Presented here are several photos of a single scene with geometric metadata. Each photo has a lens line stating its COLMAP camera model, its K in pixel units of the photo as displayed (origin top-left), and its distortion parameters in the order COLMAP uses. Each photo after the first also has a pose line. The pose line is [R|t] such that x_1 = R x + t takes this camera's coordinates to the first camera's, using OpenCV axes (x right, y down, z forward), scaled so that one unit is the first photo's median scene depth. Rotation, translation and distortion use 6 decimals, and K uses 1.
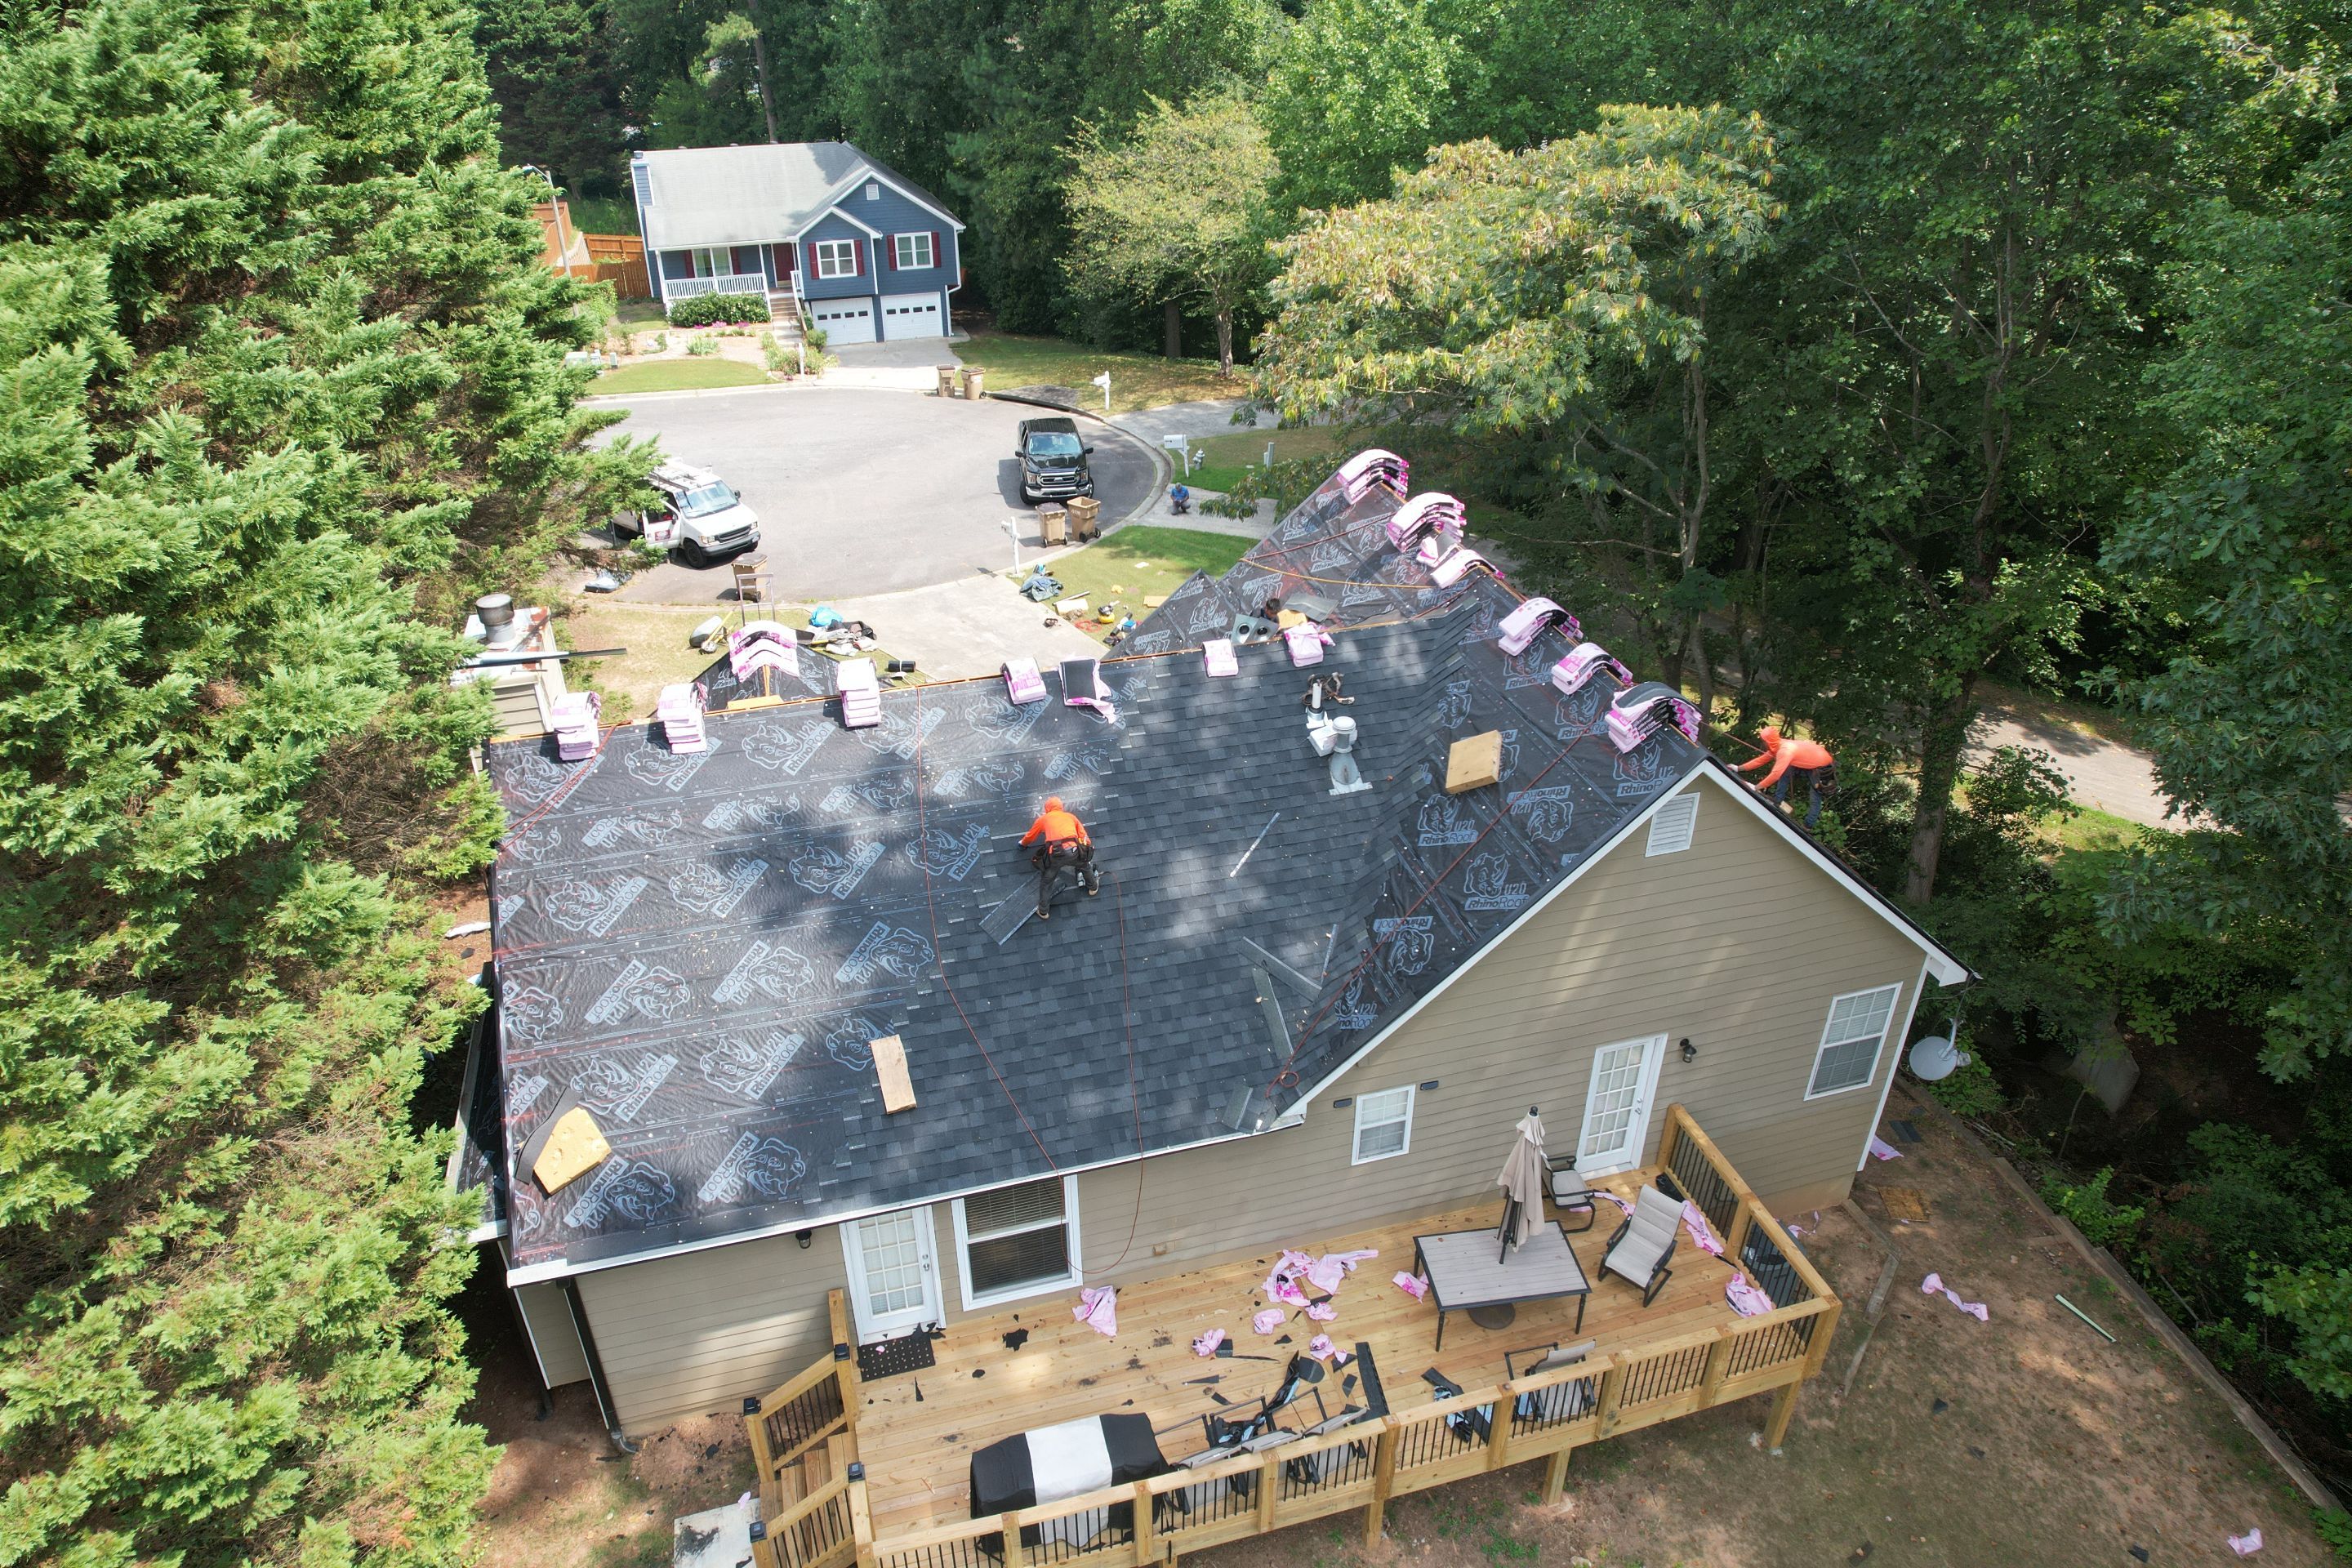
lens RADIAL K [[1510.1, 0, 1172.4], [0, 1510.1, 783.3], [0, 0, 1]] dist [-0.074853, 0.059351]
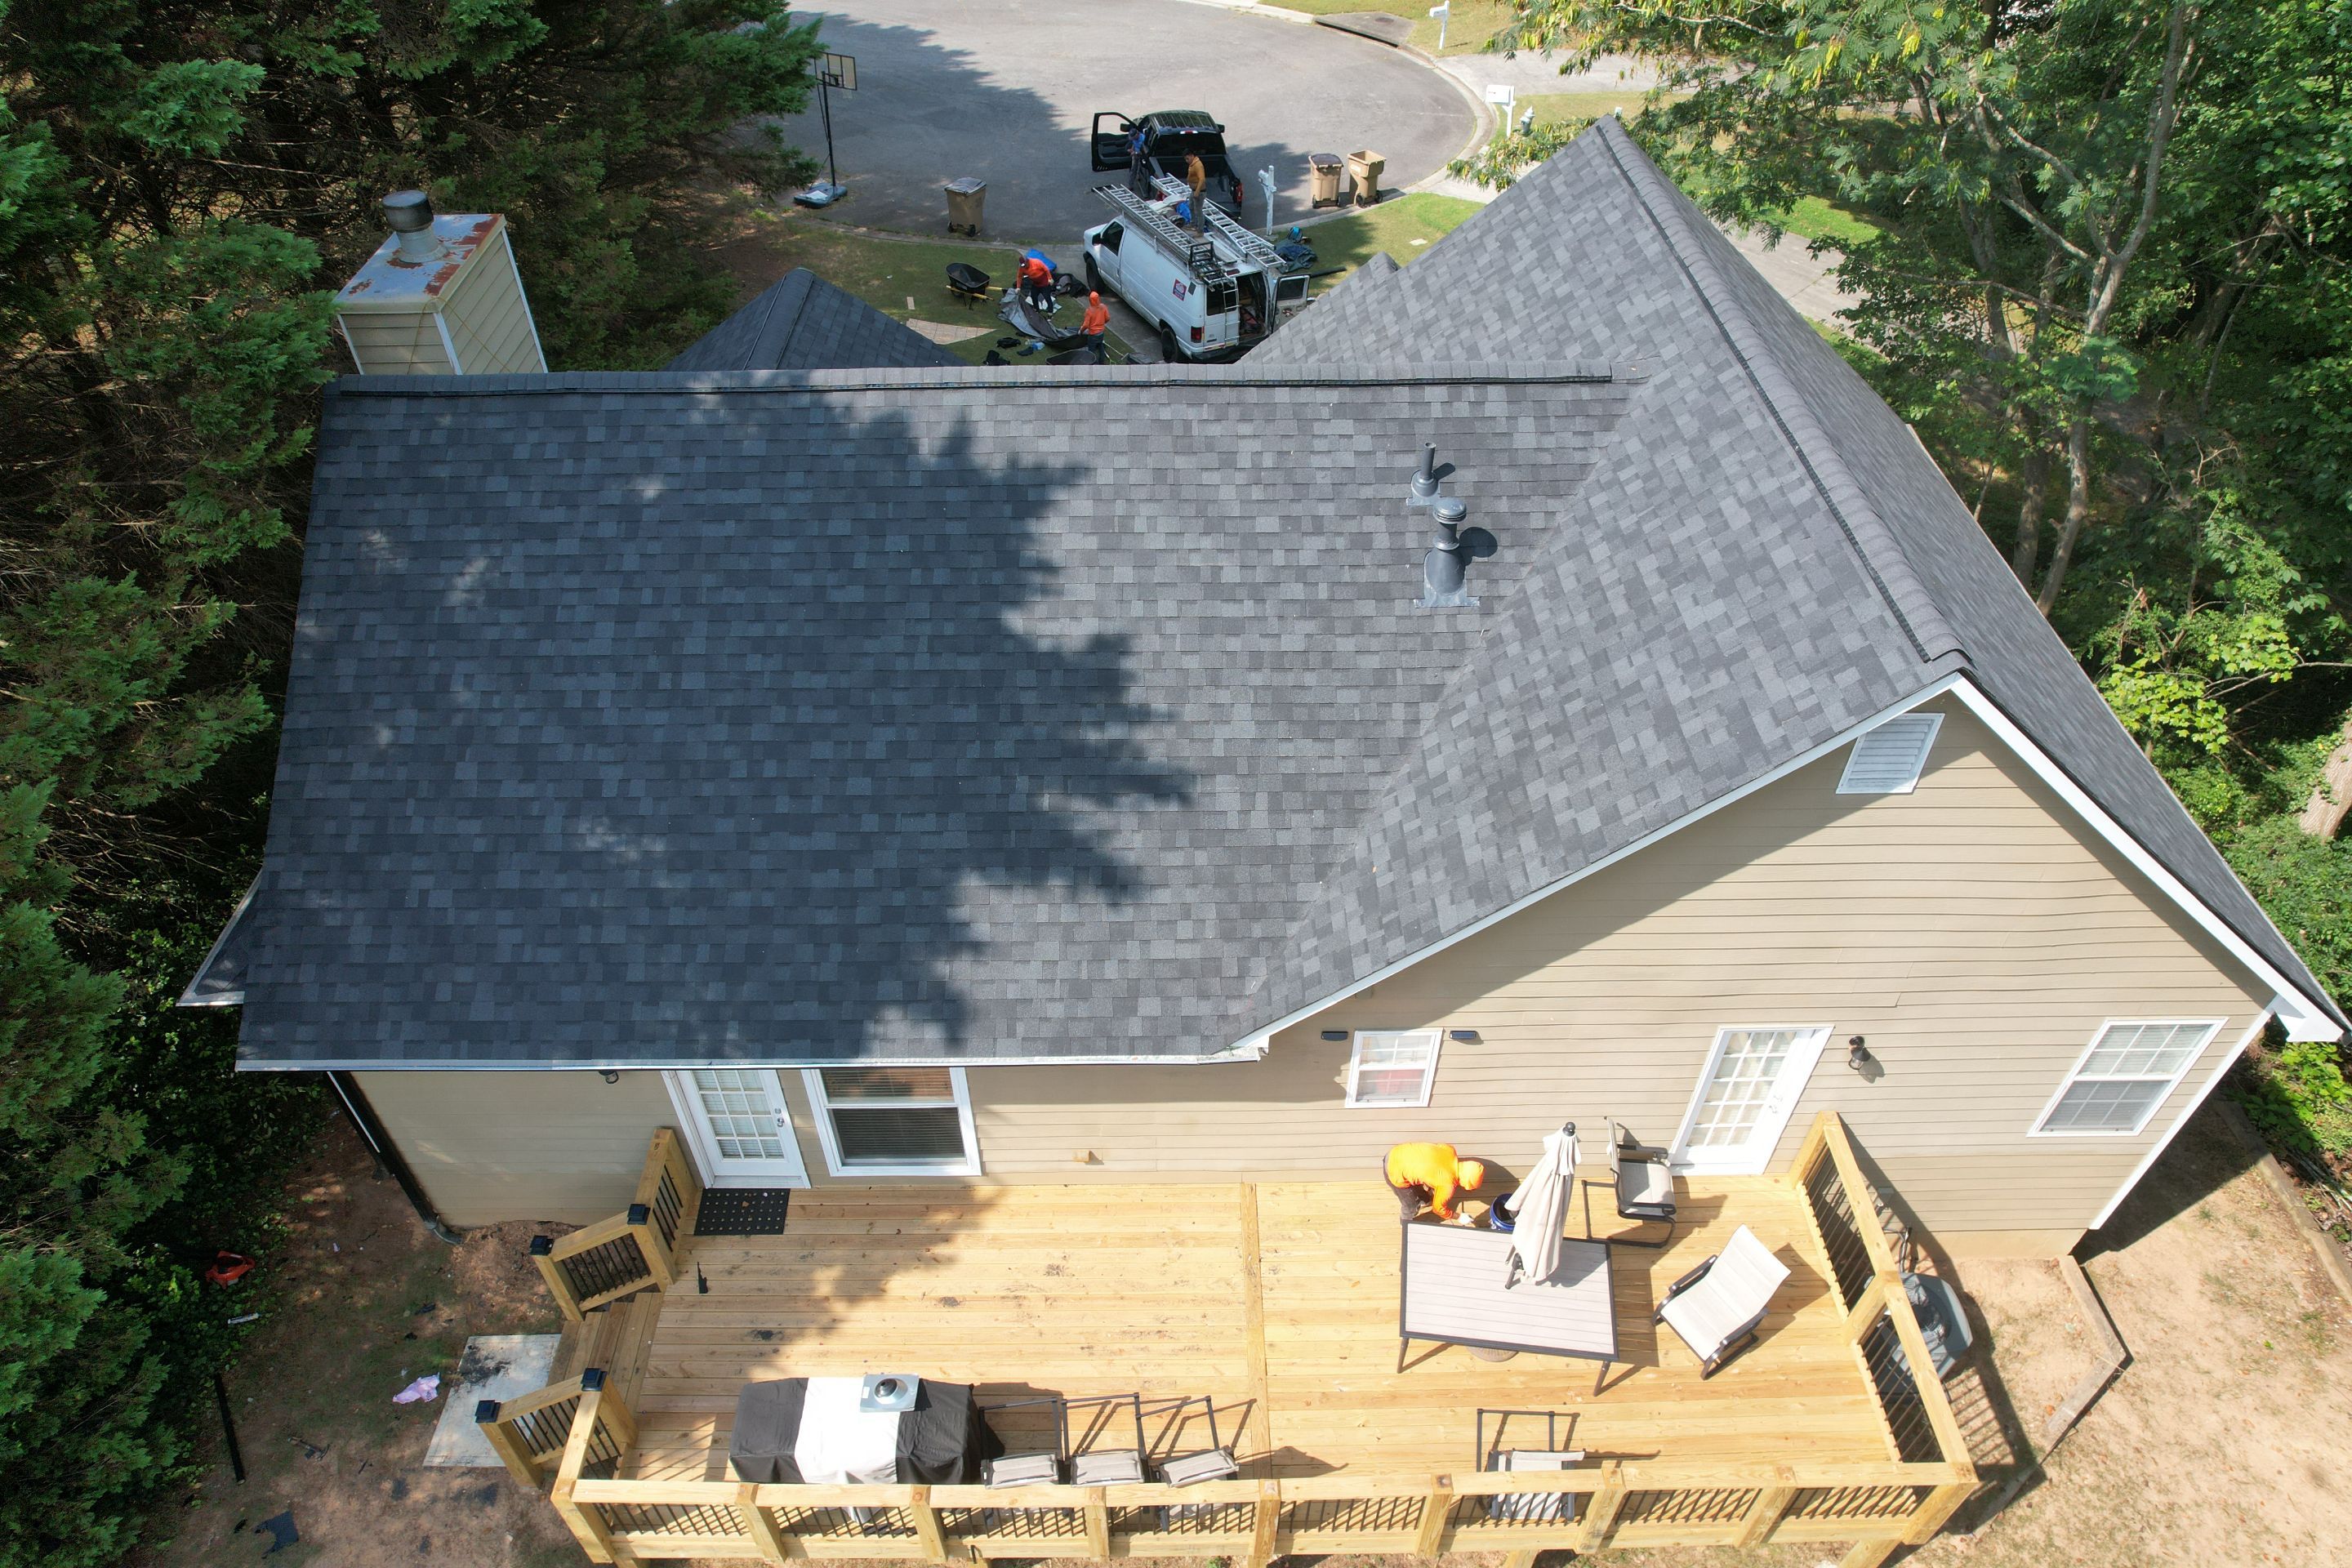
lens RADIAL K [[1510.1, 0, 1173.0], [0, 1510.1, 779.6], [0, 0, 1]] dist [-0.074853, 0.059351]
pose [[0.965155, 0.179506, -0.190403, 0.144123], [-0.135518, 0.965321, 0.223136, -0.056026], [0.223854, -0.189558, 0.956011, 0.286440]]
